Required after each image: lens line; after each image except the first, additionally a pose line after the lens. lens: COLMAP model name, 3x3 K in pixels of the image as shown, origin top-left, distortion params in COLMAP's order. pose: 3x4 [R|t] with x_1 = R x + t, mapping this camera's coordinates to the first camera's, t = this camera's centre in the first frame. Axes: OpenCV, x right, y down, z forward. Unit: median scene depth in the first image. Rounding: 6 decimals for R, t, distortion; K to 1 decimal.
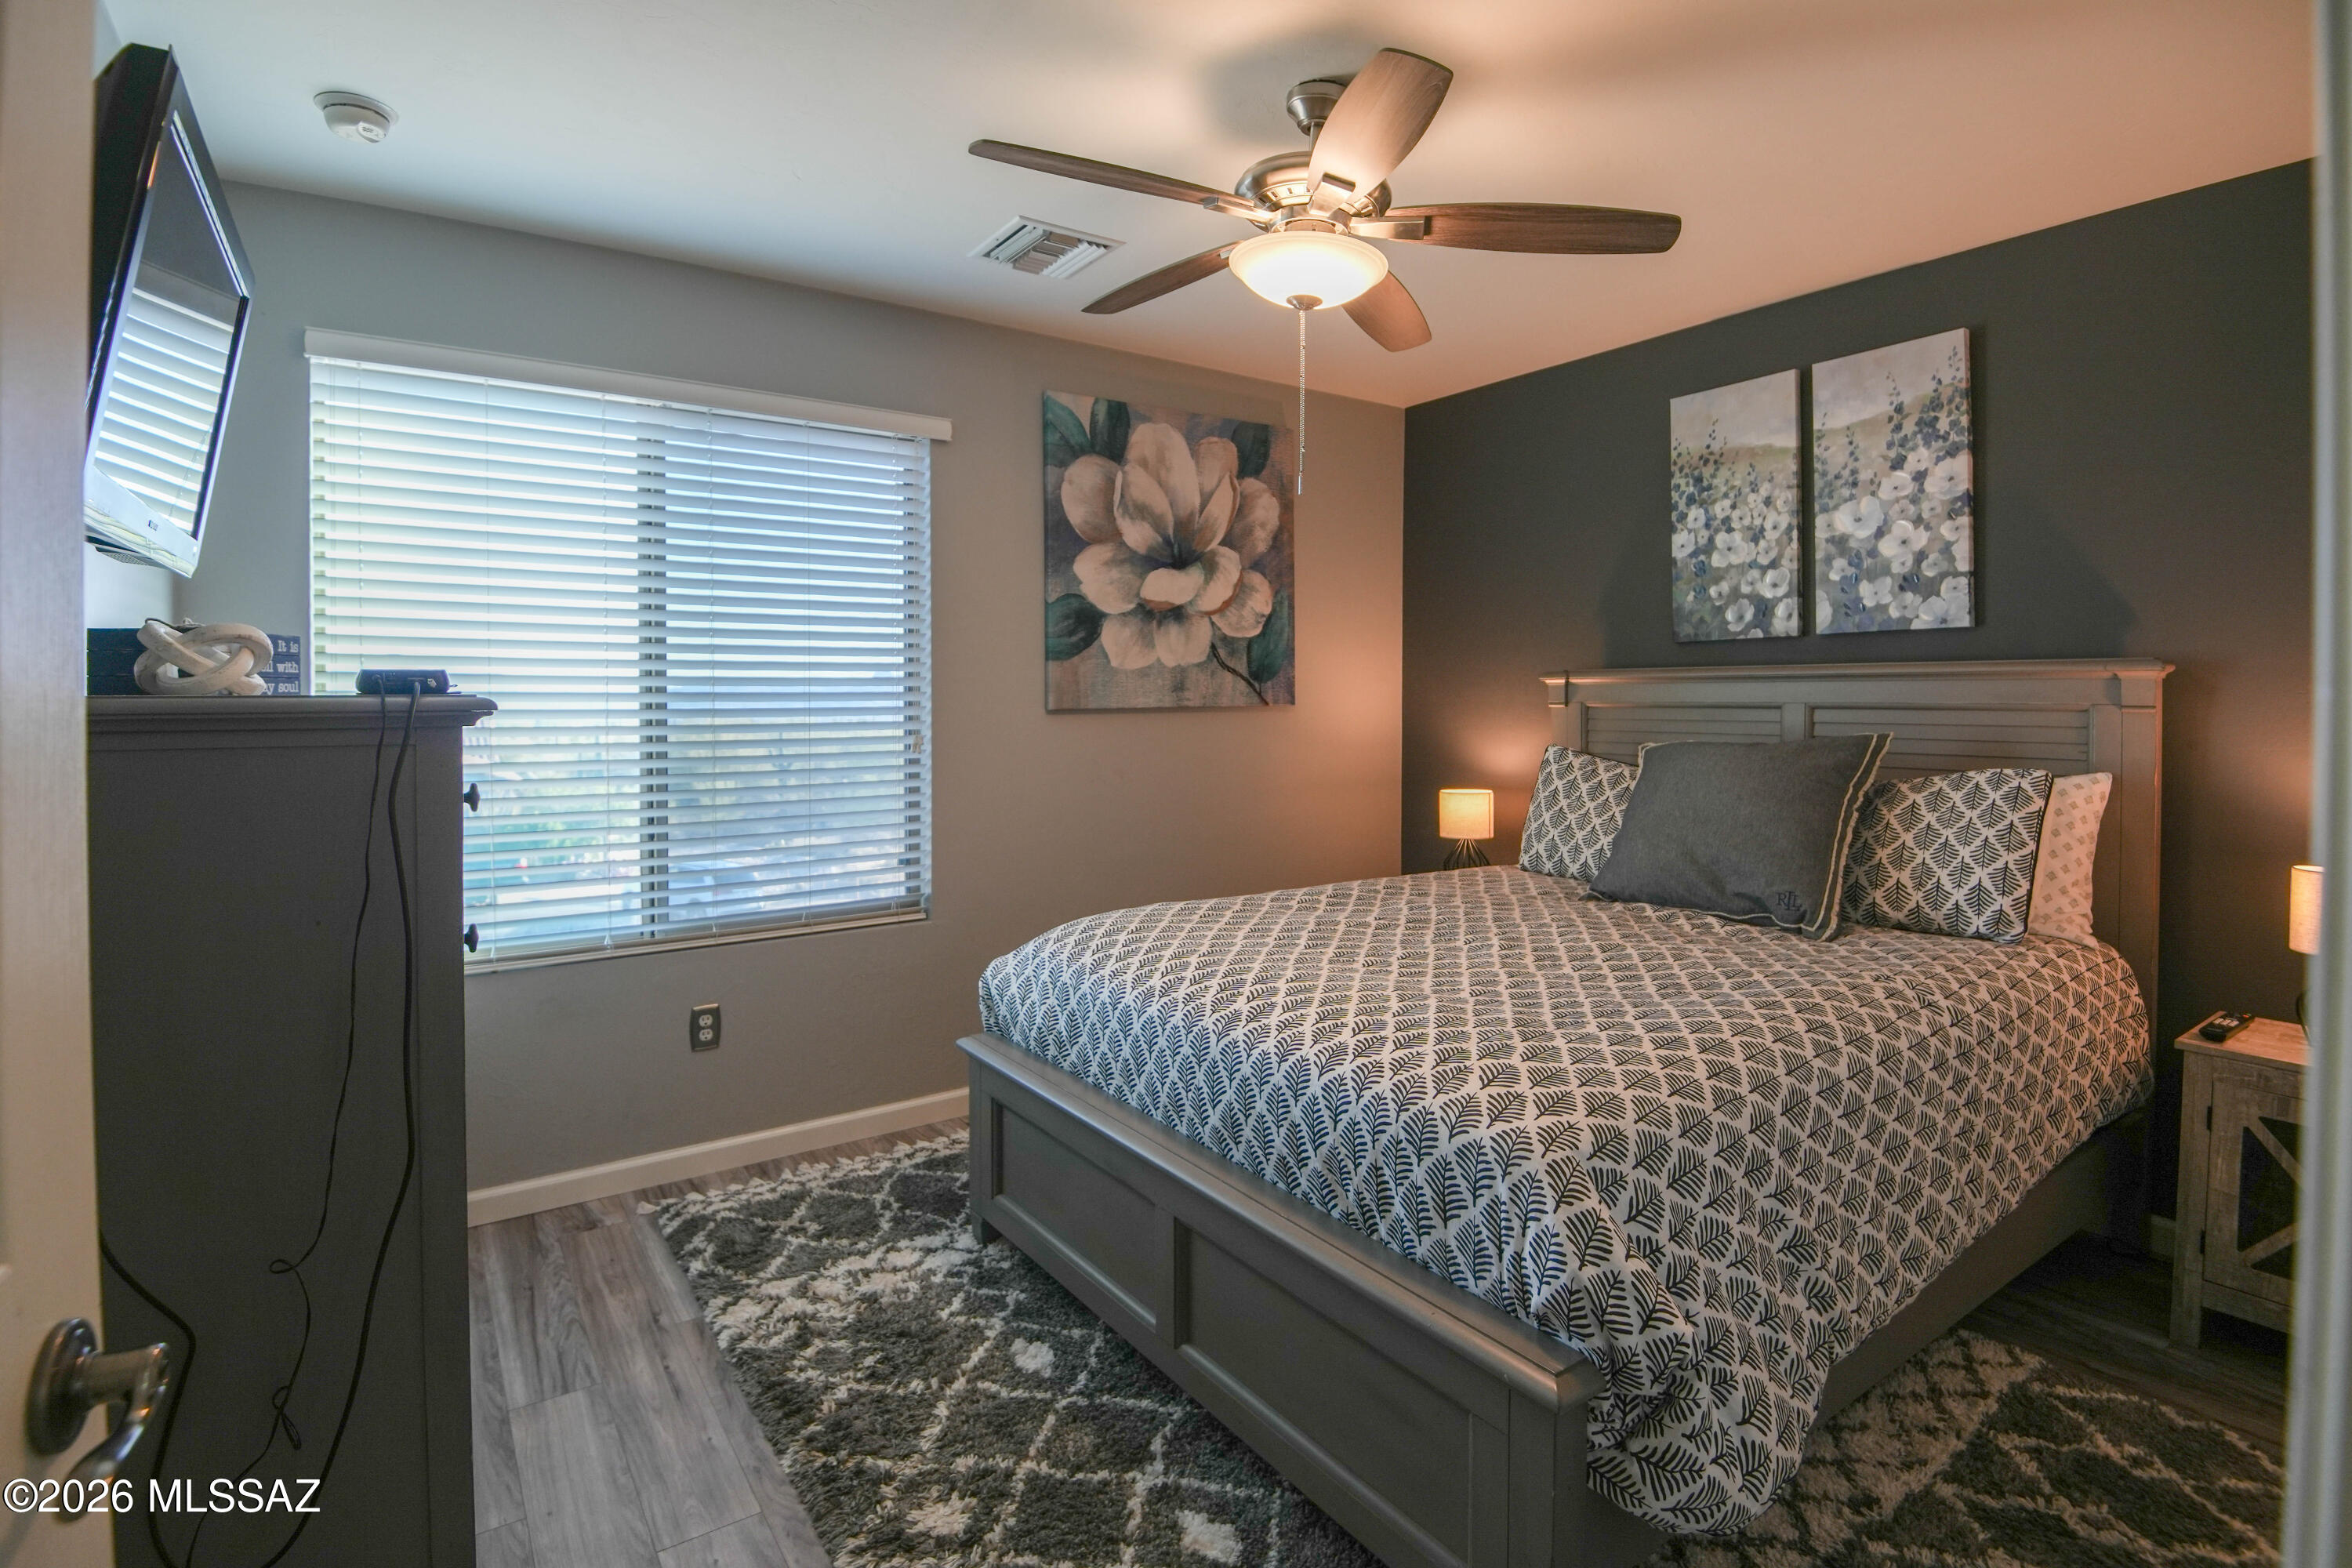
lens RADIAL K [[1112.0, 0, 1176.0], [0, 1112.0, 784.0], [0, 0, 1]] dist [0.022126, -0.047193]
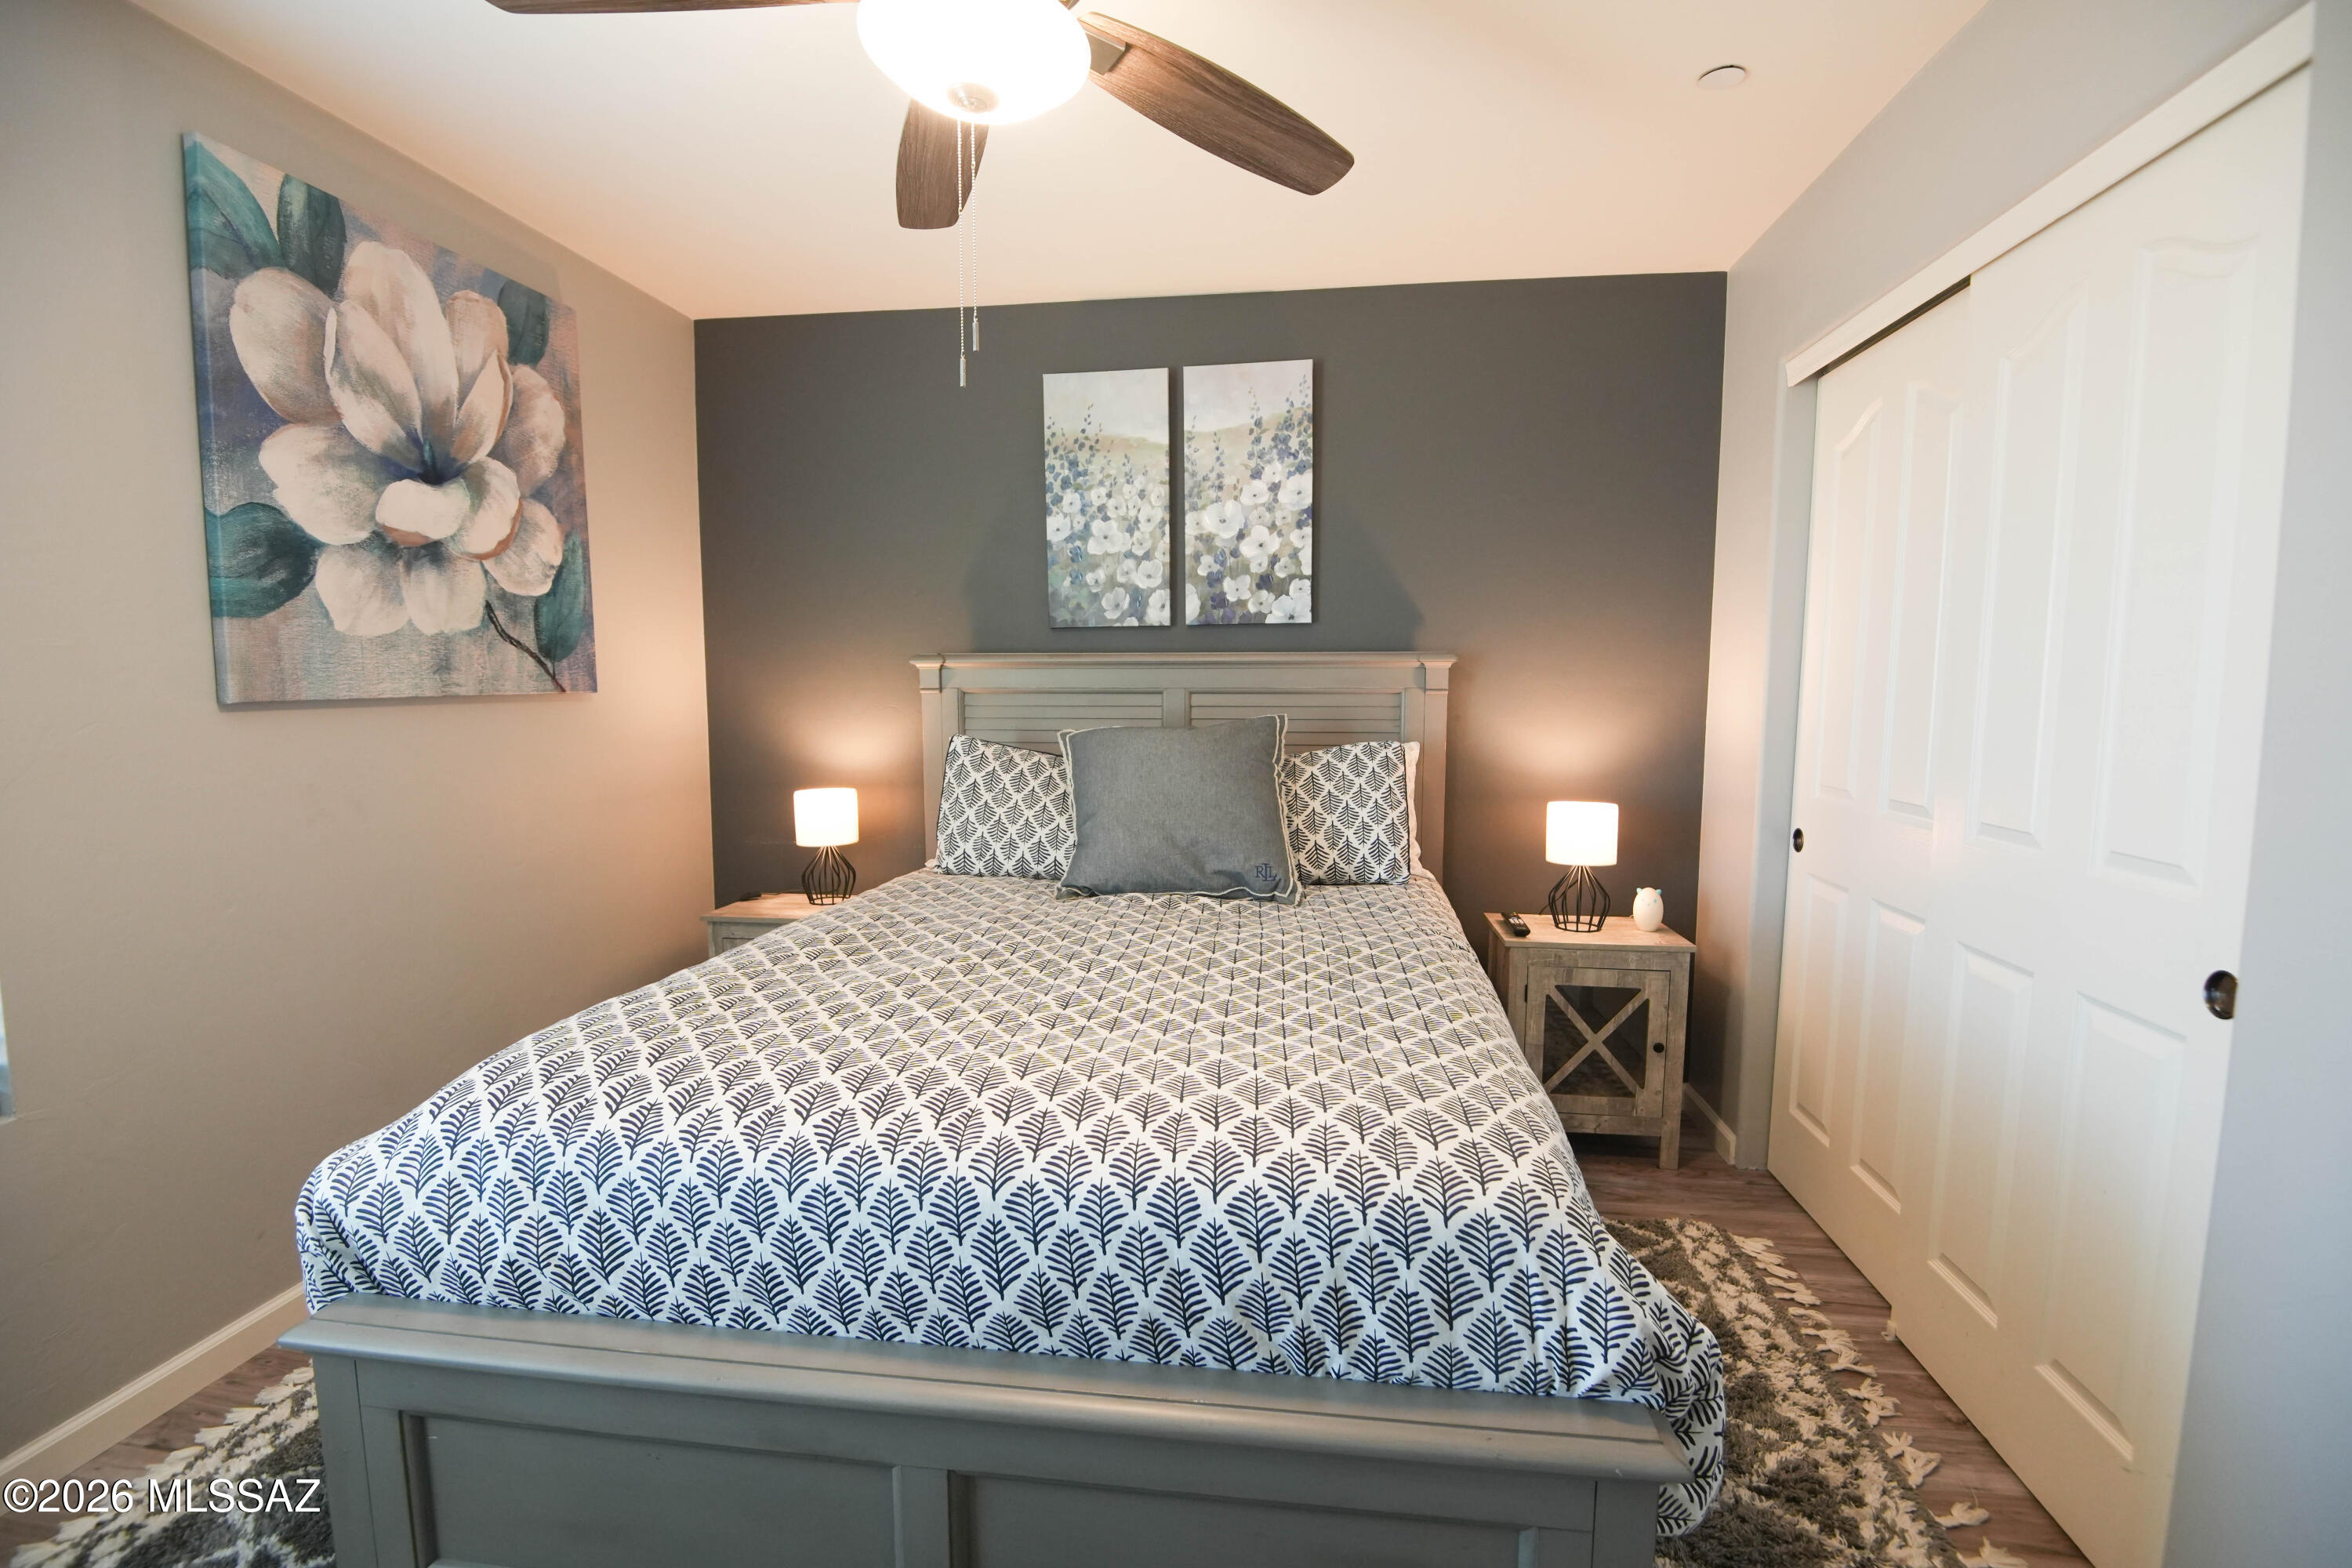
lens RADIAL K [[1063.4, 0, 1182.9], [0, 1063.4, 826.0], [0, 0, 1]] dist [0.010850, -0.024020]
pose [[0.677028, -0.096214, 0.729641, -0.200450], [0.056139, 0.995281, 0.079152, -0.020607], [-0.733813, -0.012626, 0.679235, 0.288753]]
